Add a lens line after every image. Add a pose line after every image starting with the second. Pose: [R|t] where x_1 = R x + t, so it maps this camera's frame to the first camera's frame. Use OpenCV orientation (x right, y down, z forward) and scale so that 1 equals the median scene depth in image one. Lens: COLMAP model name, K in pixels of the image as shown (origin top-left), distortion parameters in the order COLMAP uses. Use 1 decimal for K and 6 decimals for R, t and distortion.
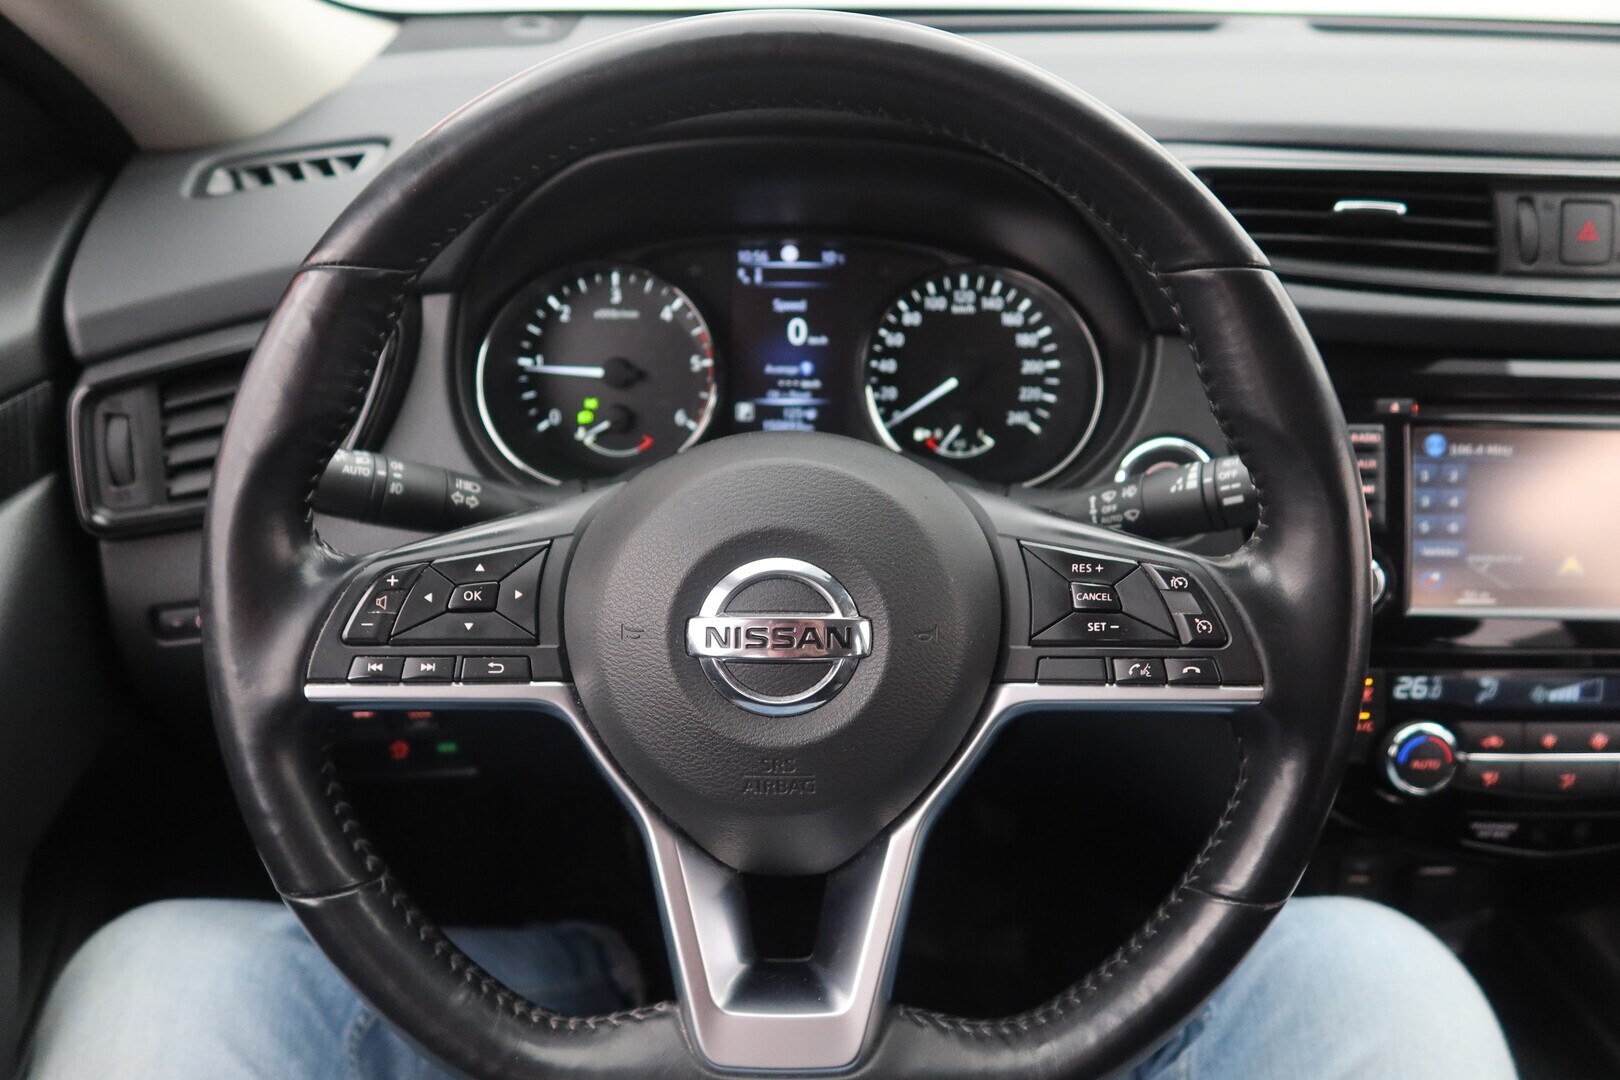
lens RADIAL K [[1140.4, 0, 796.4], [0, 1140.4, 529.7], [0, 0, 1]] dist [0.012876, -0.012569]
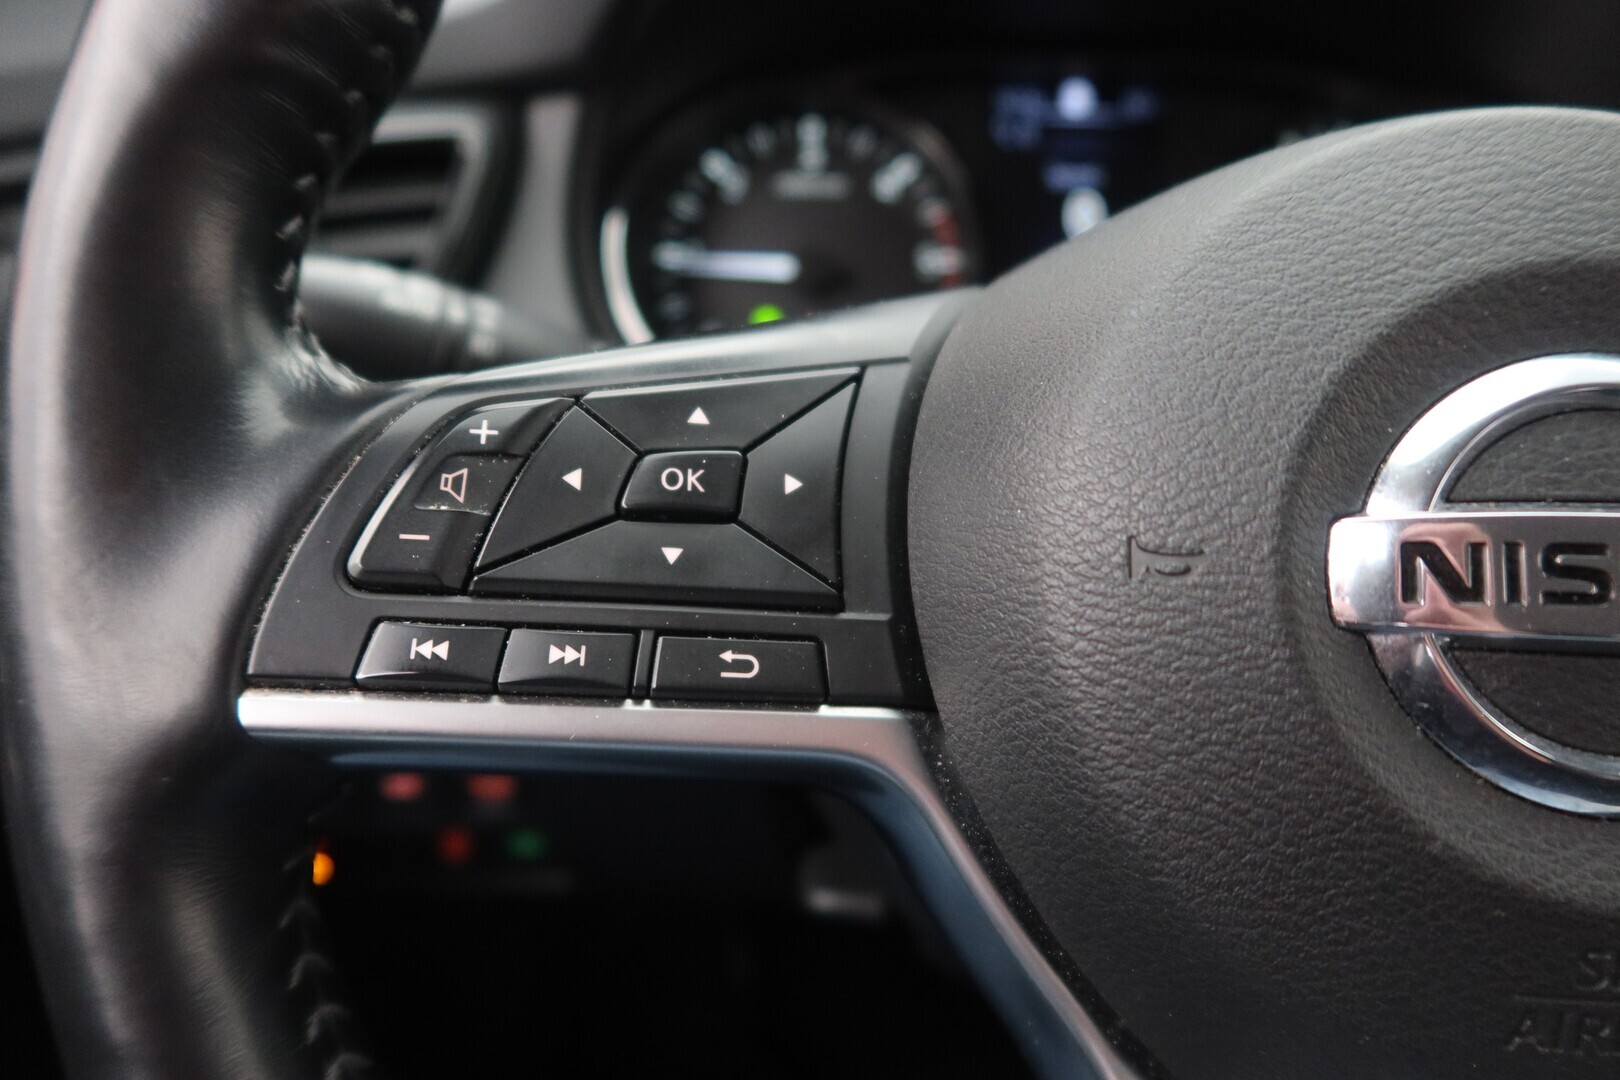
lens RADIAL K [[1140.4, 0, 807.0], [0, 1140.4, 529.3], [0, 0, 1]] dist [0.012876, -0.012569]
pose [[0.999148, 0.020004, -0.036094, -0.220418], [-0.022741, 0.996765, -0.077081, 0.101544], [0.034435, 0.077836, 0.996371, 0.595820]]
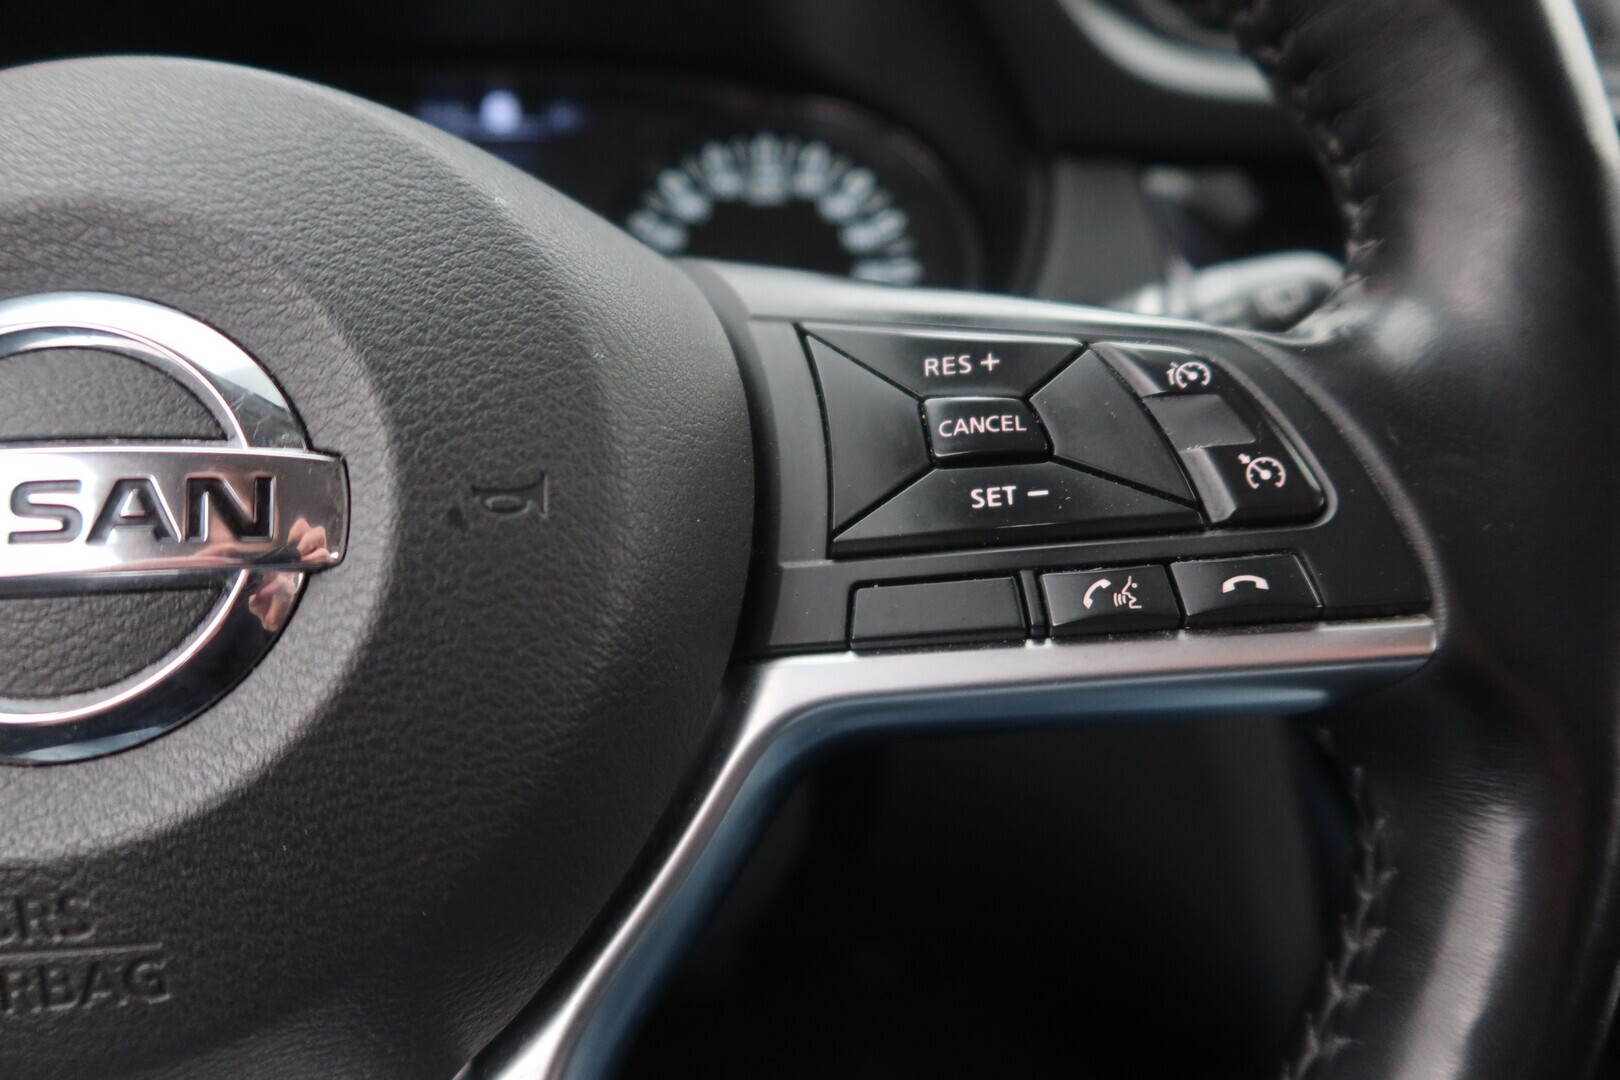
lens RADIAL K [[1140.4, 0, 804.7], [0, 1140.4, 545.7], [0, 0, 1]] dist [0.012876, -0.012569]
pose [[0.994413, -0.037488, 0.098680, 0.158389], [0.048393, 0.992692, -0.110545, 0.140787], [-0.093814, 0.114703, 0.988960, 0.616697]]
